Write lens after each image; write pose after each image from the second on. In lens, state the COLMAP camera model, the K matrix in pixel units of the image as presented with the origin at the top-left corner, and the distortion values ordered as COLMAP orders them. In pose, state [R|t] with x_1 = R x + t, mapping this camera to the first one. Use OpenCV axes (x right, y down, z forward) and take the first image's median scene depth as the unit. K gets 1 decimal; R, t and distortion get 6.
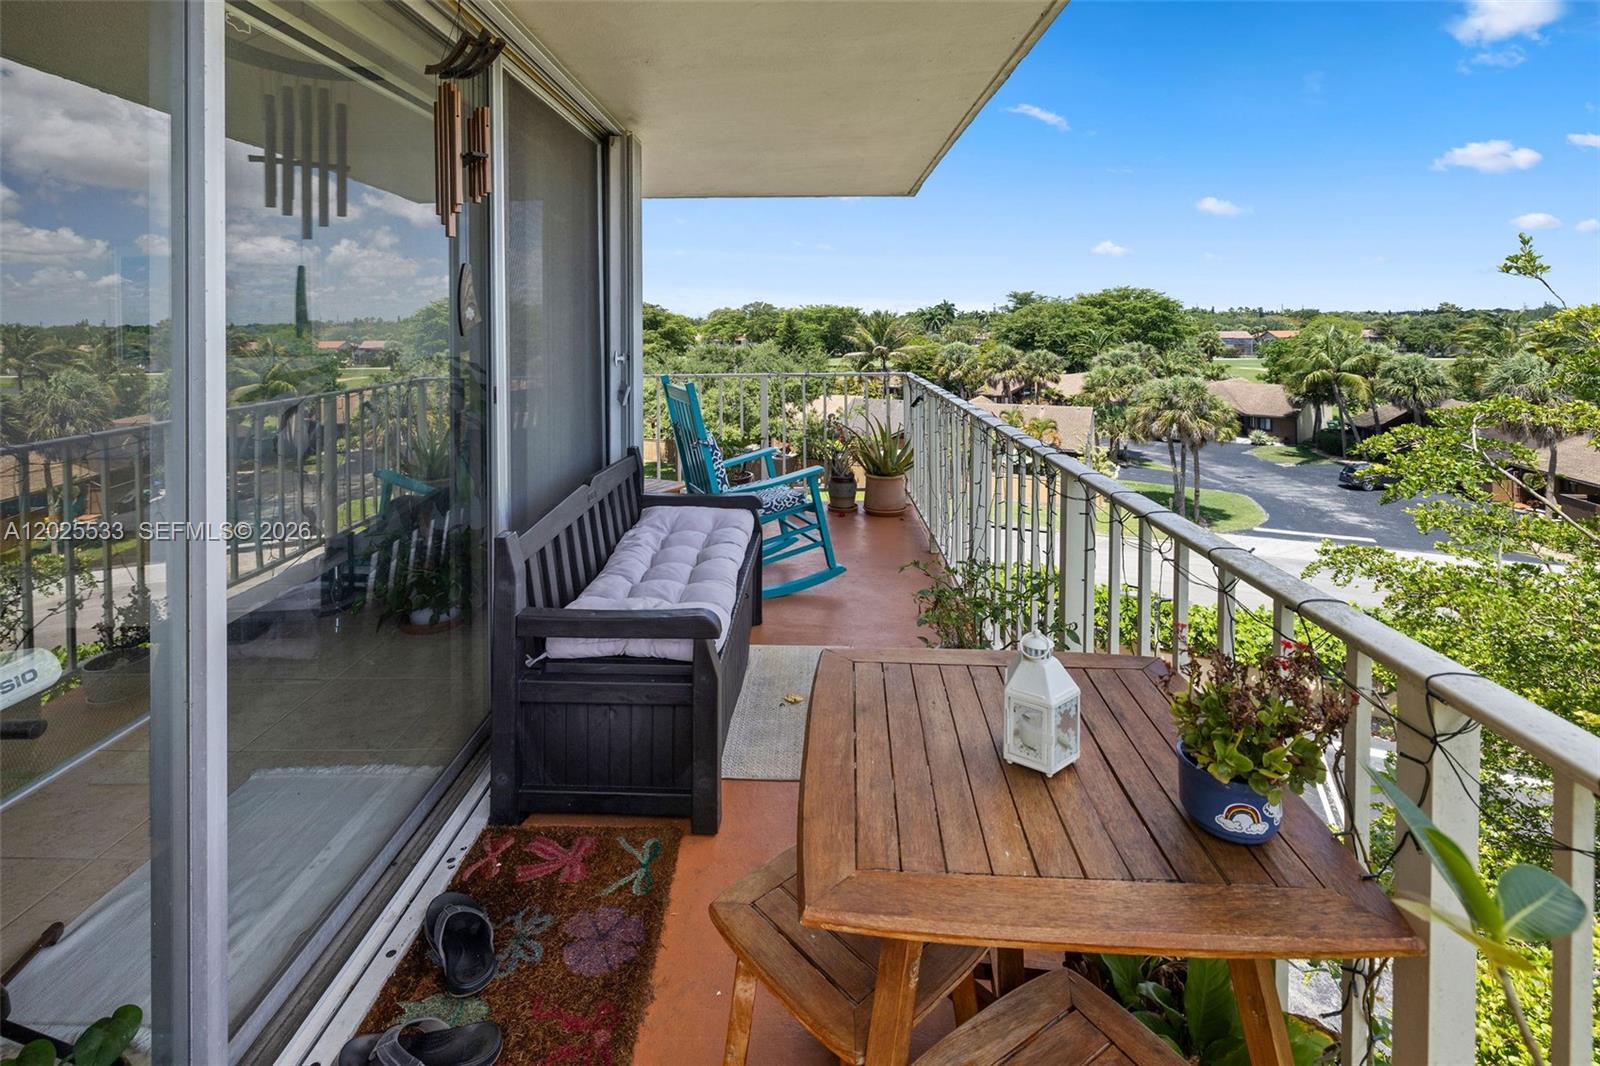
lens RADIAL K [[685.1, 0, 795.7], [0, 685.1, 485.3], [0, 0, 1]] dist [0.000525, 0.000112]
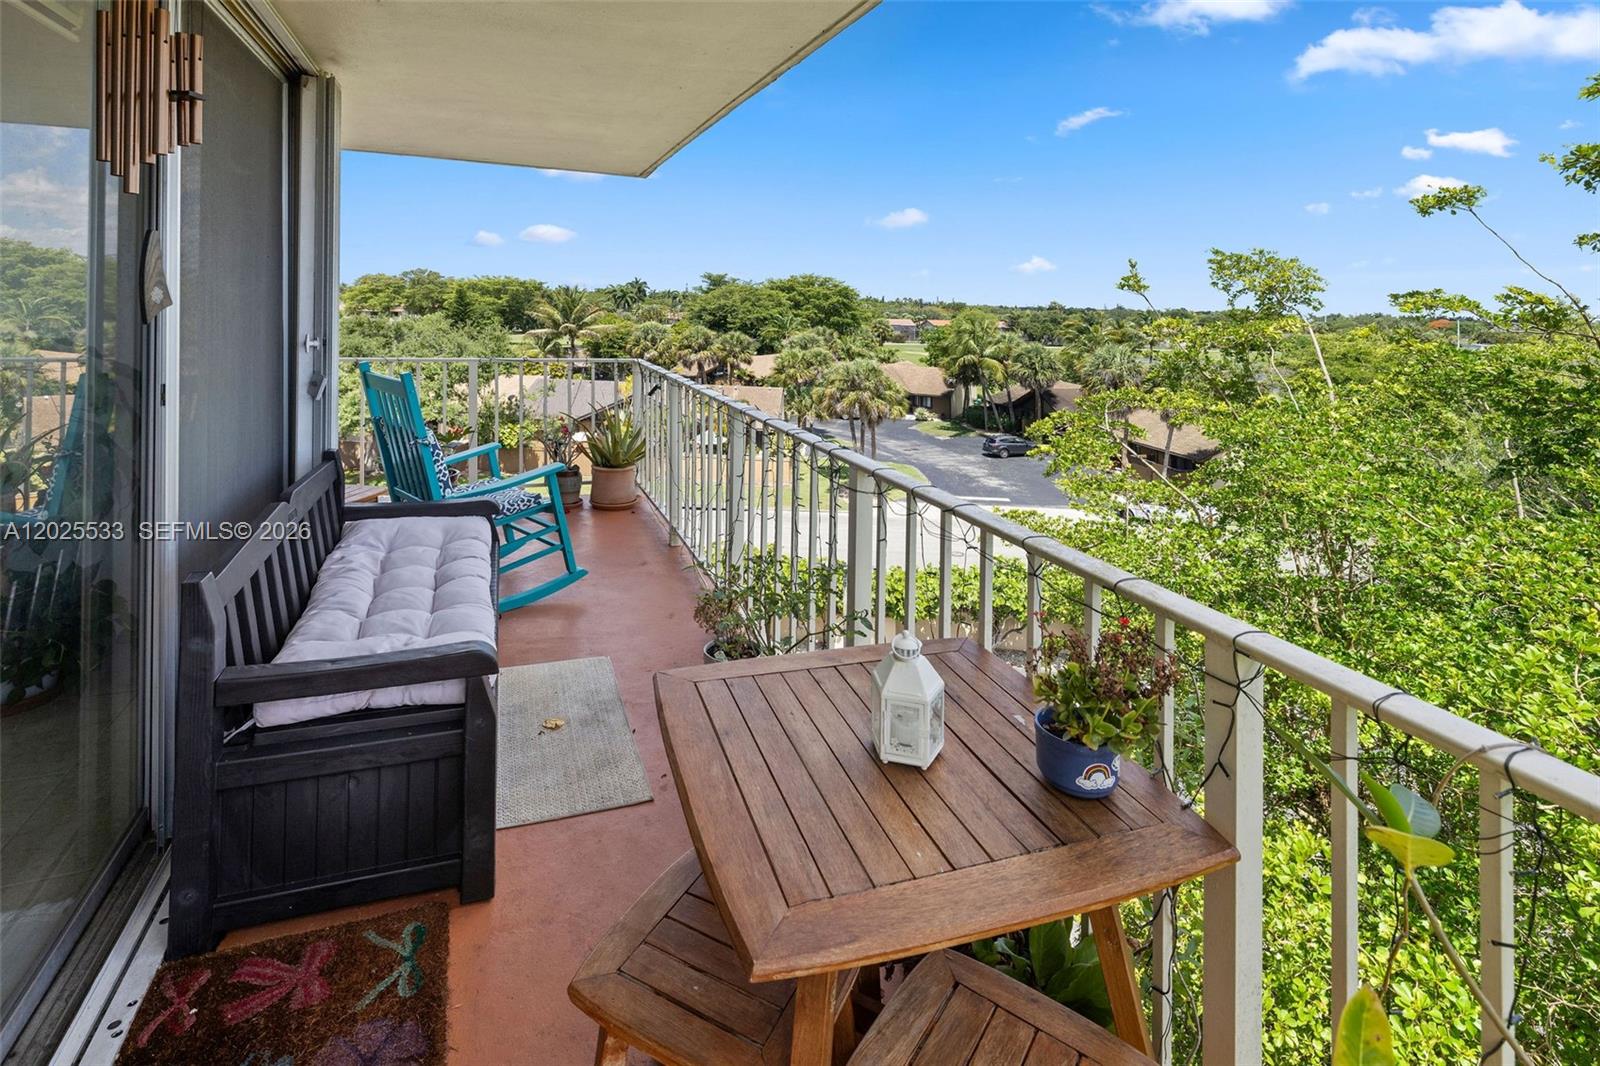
lens RADIAL K [[725.6, 0, 715.7], [0, 725.6, 453.3], [0, 0, 1]] dist [-0.000660, 0.000203]
pose [[0.936209, -0.040258, 0.349132, -0.100106], [0.046066, 0.998904, -0.008346, -0.021560], [-0.348413, 0.023897, 0.937037, 0.019458]]
